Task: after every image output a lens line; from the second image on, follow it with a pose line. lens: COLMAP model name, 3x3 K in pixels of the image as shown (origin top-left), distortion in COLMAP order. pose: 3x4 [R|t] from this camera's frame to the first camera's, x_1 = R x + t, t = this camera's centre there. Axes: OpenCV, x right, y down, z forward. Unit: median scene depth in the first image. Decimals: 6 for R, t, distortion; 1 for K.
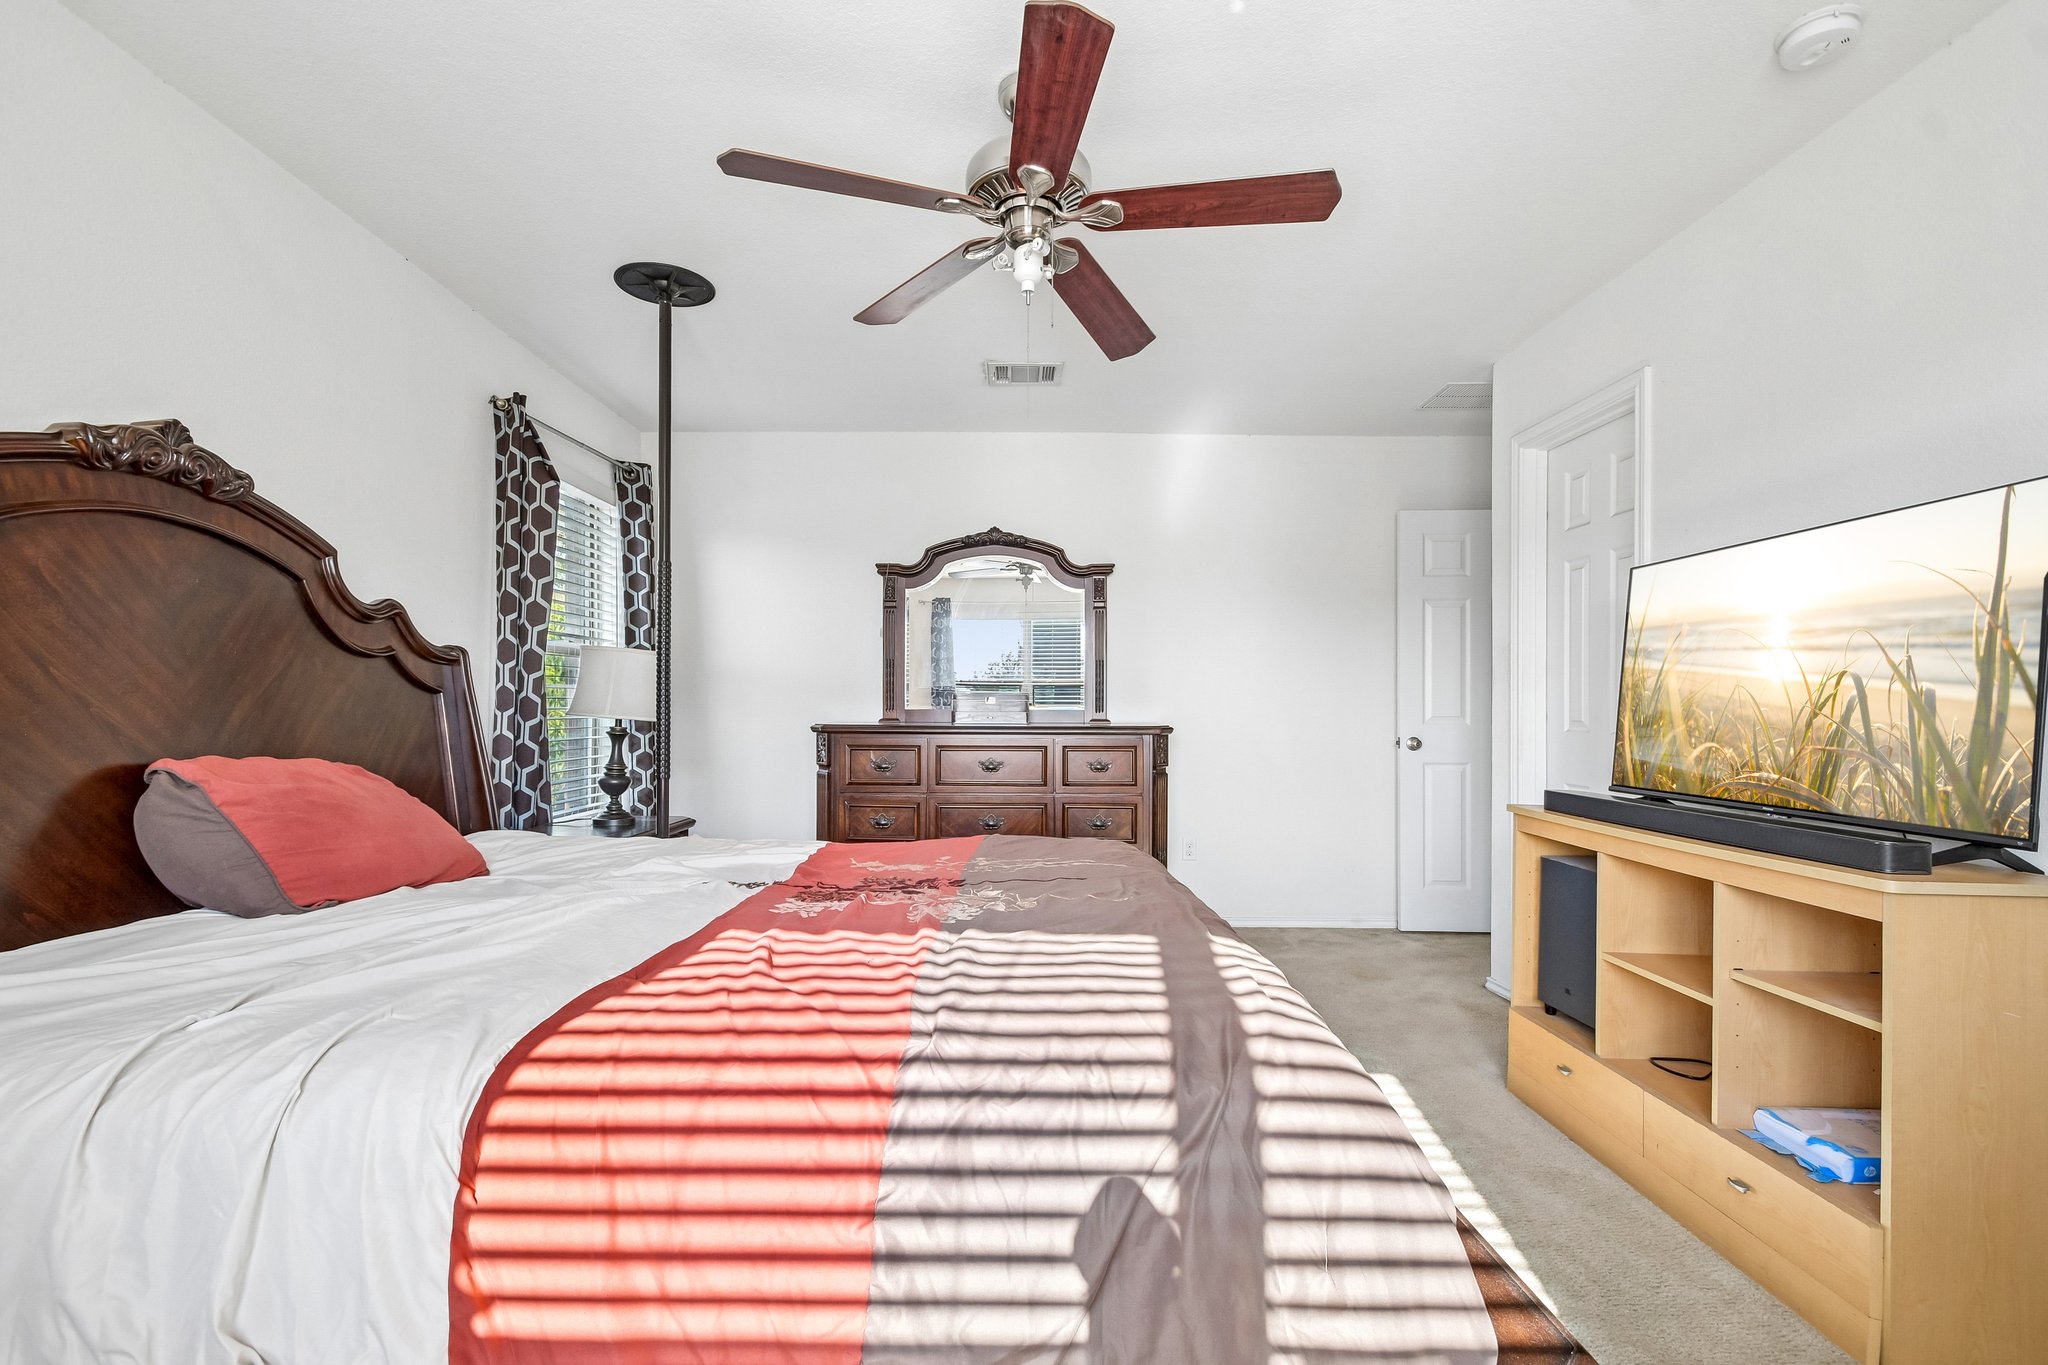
lens RADIAL K [[906.2, 0, 996.3], [0, 906.2, 709.2], [0, 0, 1]] dist [-0.013498, -0.000877]
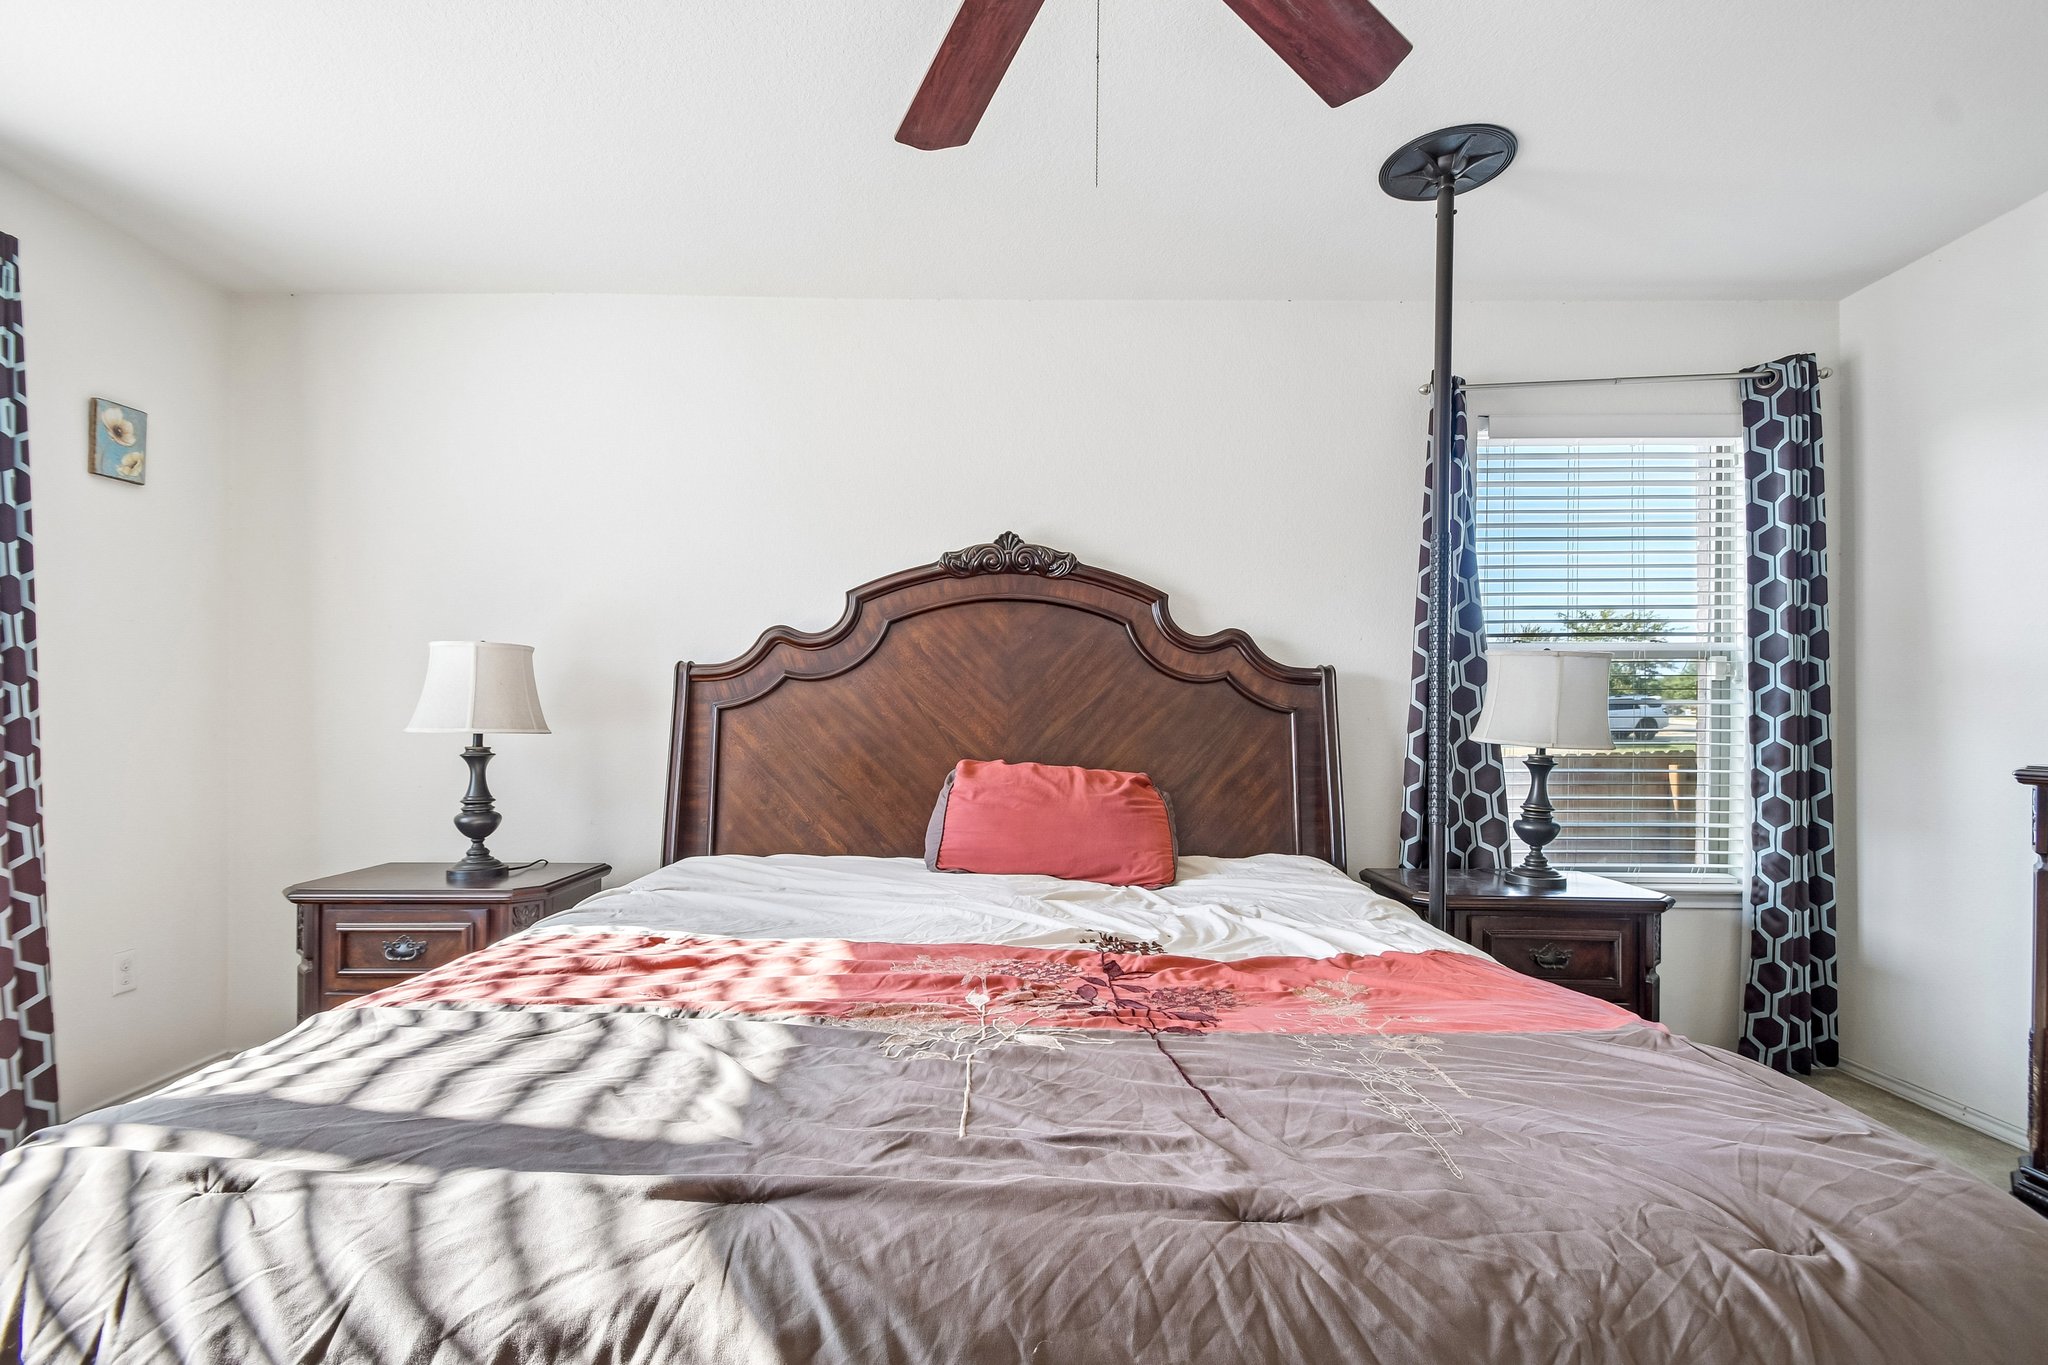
lens RADIAL K [[906.2, 0, 993.6], [0, 906.2, 727.1], [0, 0, 1]] dist [-0.013498, -0.000877]
pose [[0.008473, 0.002494, -0.999961, 0.384232], [-0.006830, 0.999974, 0.002436, -0.002878], [0.999941, 0.006810, 0.008490, 0.647103]]
